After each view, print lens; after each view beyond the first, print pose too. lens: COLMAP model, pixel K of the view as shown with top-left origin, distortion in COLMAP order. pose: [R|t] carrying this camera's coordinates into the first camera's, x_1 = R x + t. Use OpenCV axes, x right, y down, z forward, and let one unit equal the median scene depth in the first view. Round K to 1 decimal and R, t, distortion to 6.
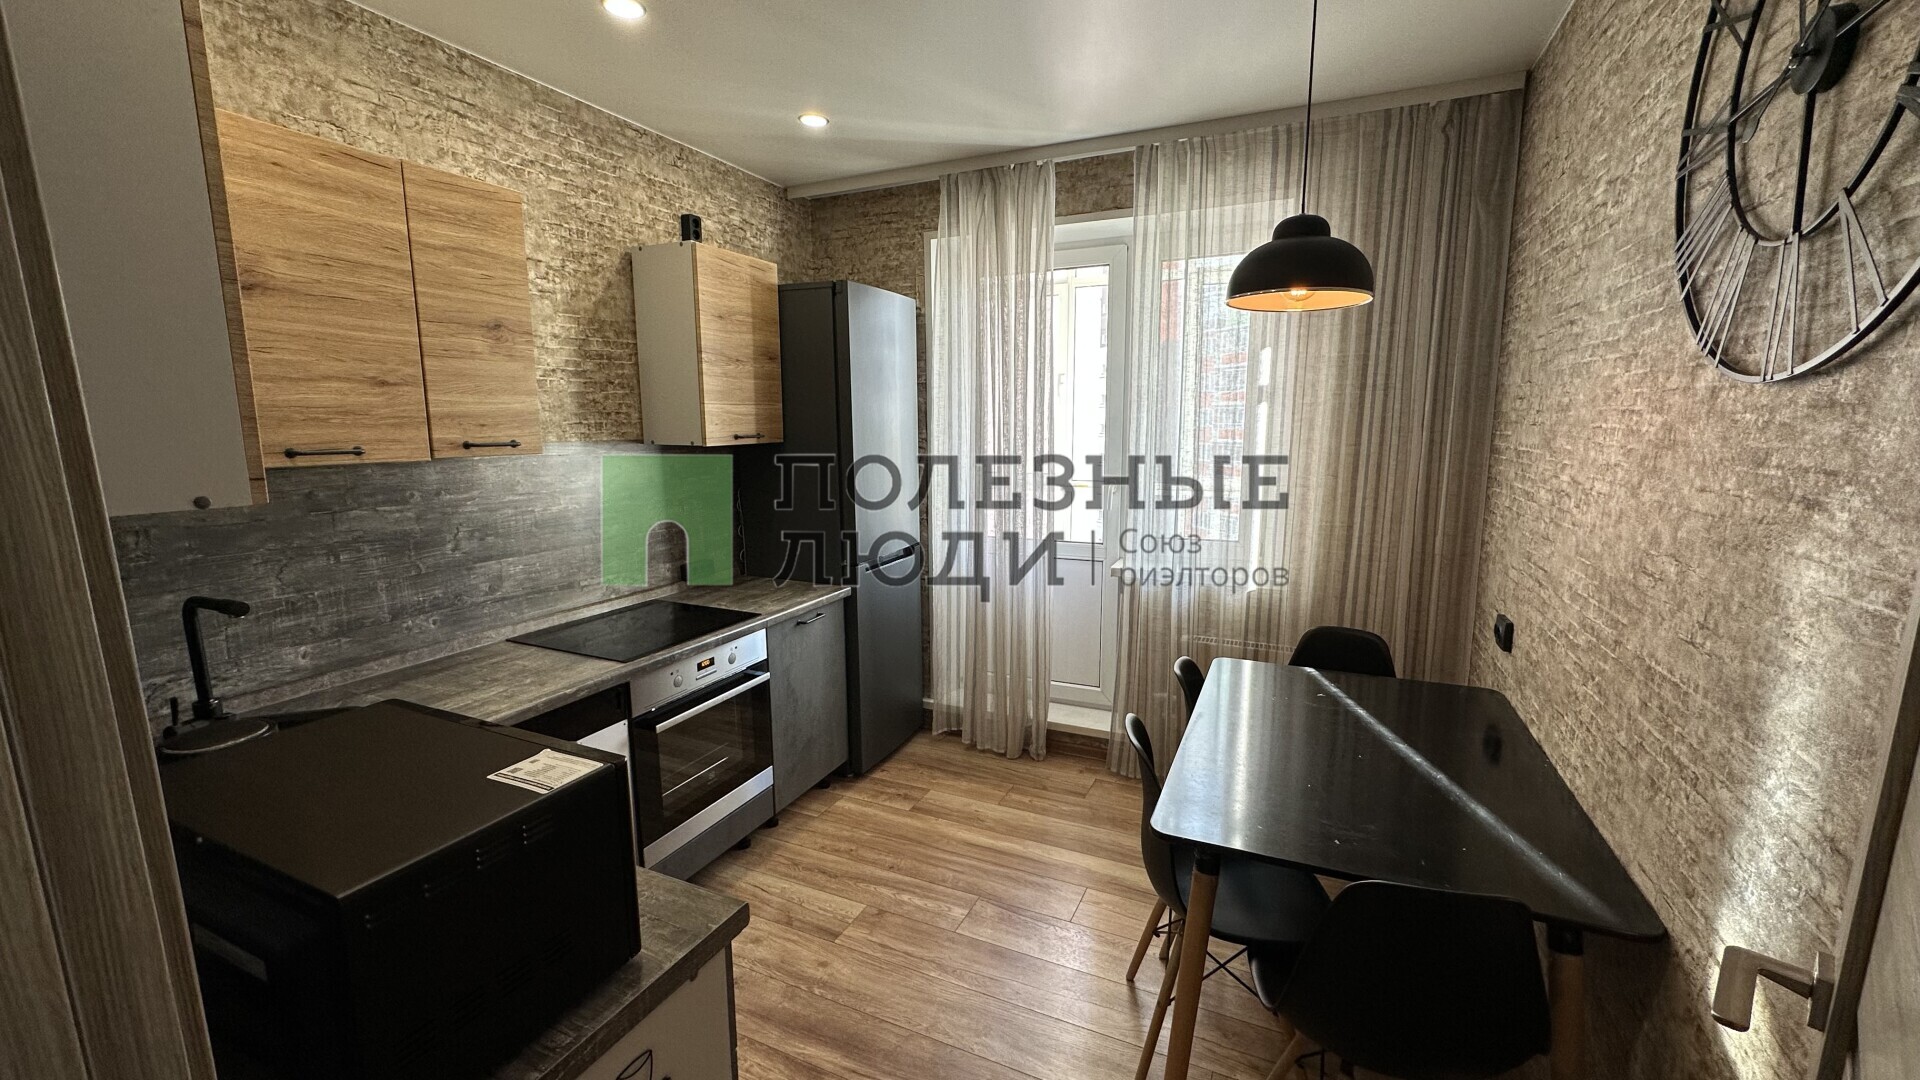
lens RADIAL K [[765.4, 0, 959.5], [0, 765.4, 545.6], [0, 0, 1]] dist [-0.001990, 0.000646]
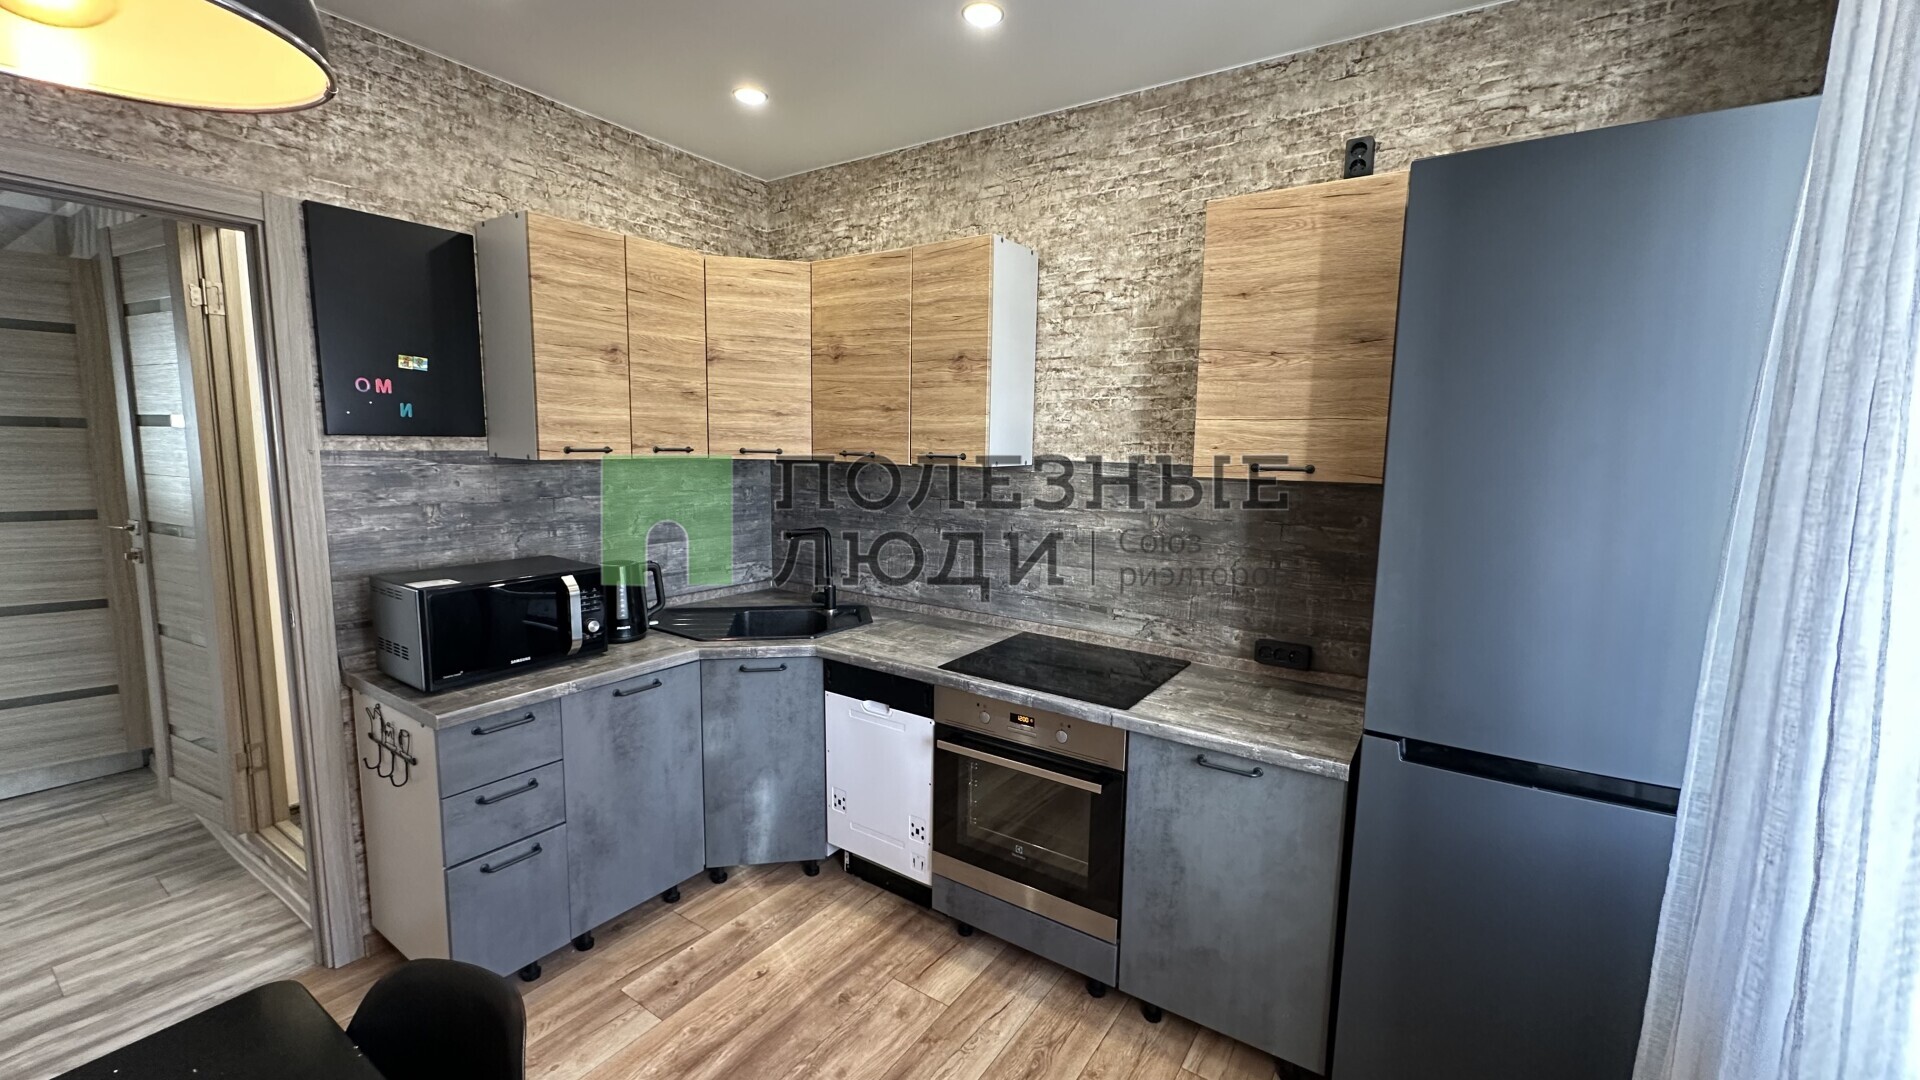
lens RADIAL K [[765.4, 0, 959.1], [0, 765.4, 545.3], [0, 0, 1]] dist [-0.001990, 0.000646]
pose [[-0.159311, 0.134254, -0.978057, 0.547563], [-0.182640, 0.969600, 0.162842, -0.180452], [0.970187, 0.204575, -0.129948, 1.108913]]
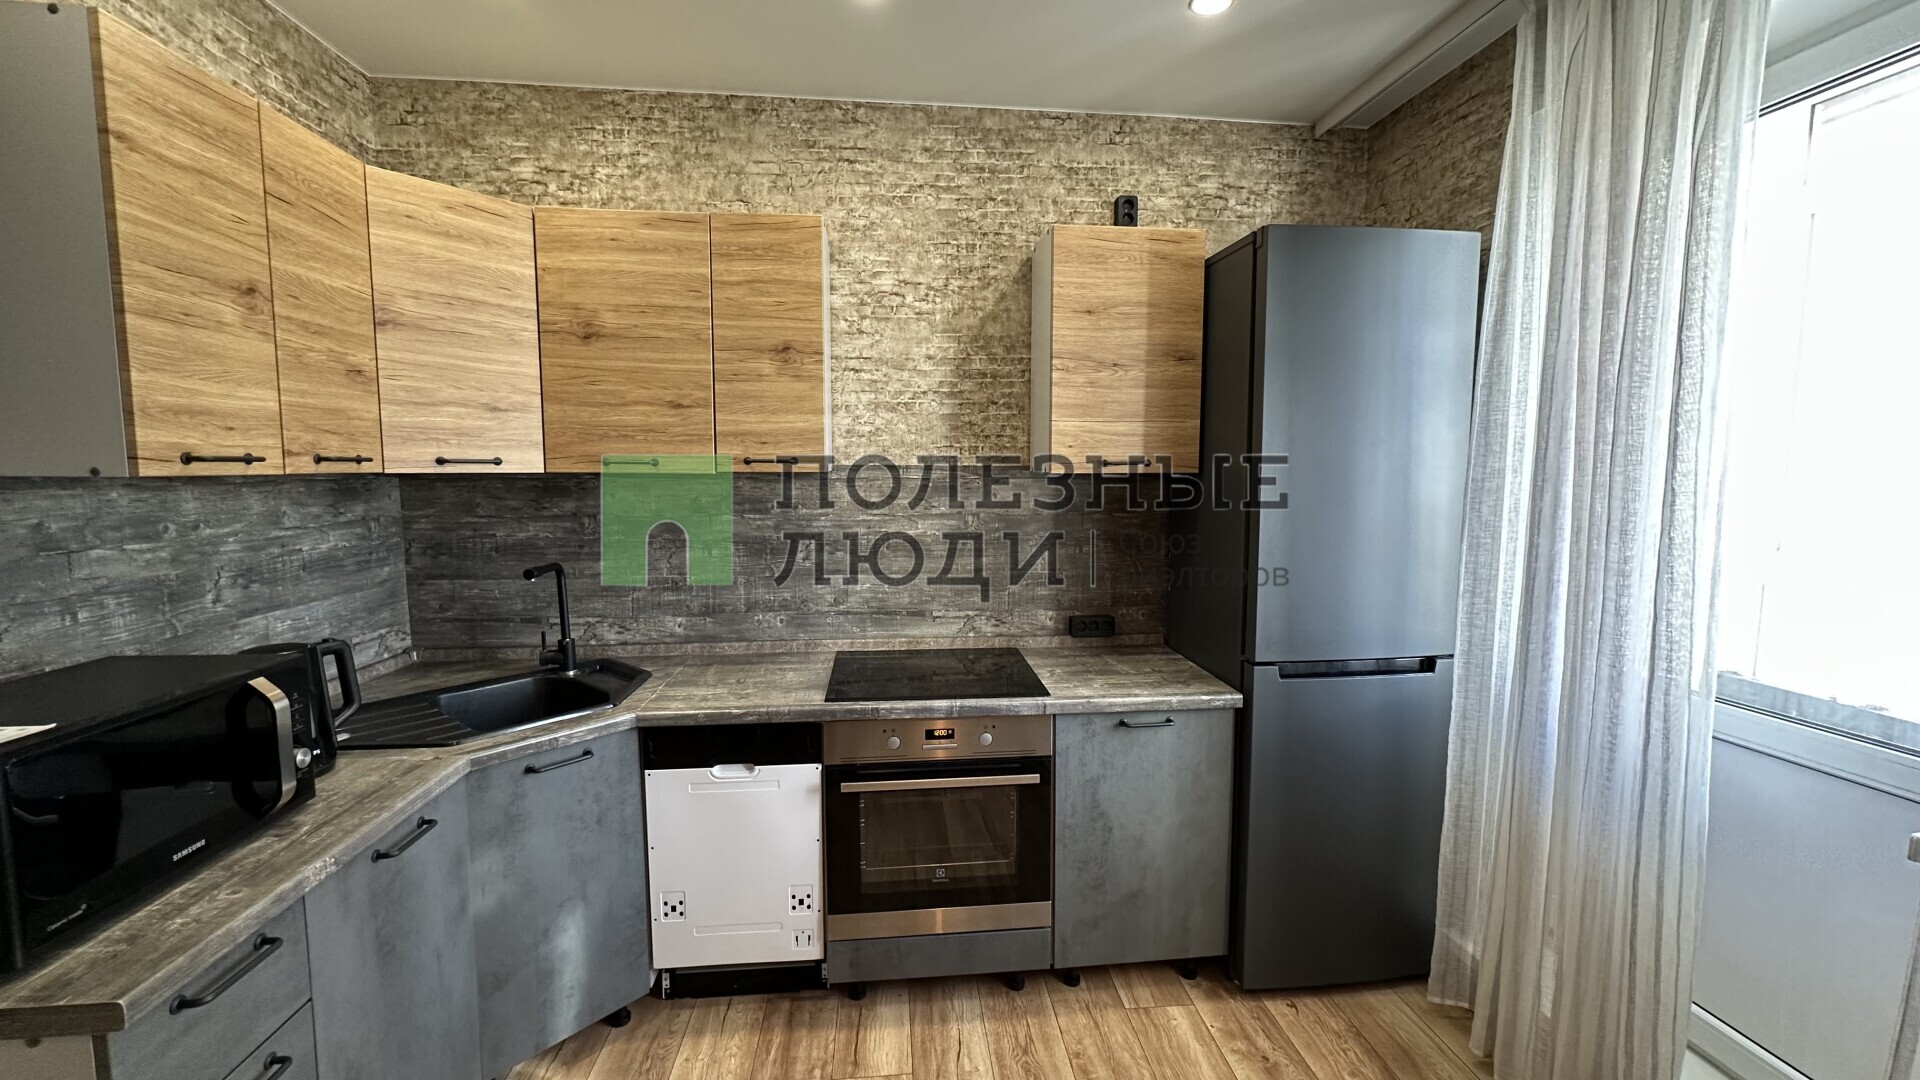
lens RADIAL K [[765.4, 0, 960.0], [0, 765.4, 540.6], [0, 0, 1]] dist [-0.001990, 0.000646]
pose [[0.510188, 0.087903, -0.855559, 0.397360], [-0.146137, 0.989158, 0.014485, -0.071068], [0.847557, 0.117639, 0.517503, 0.632093]]
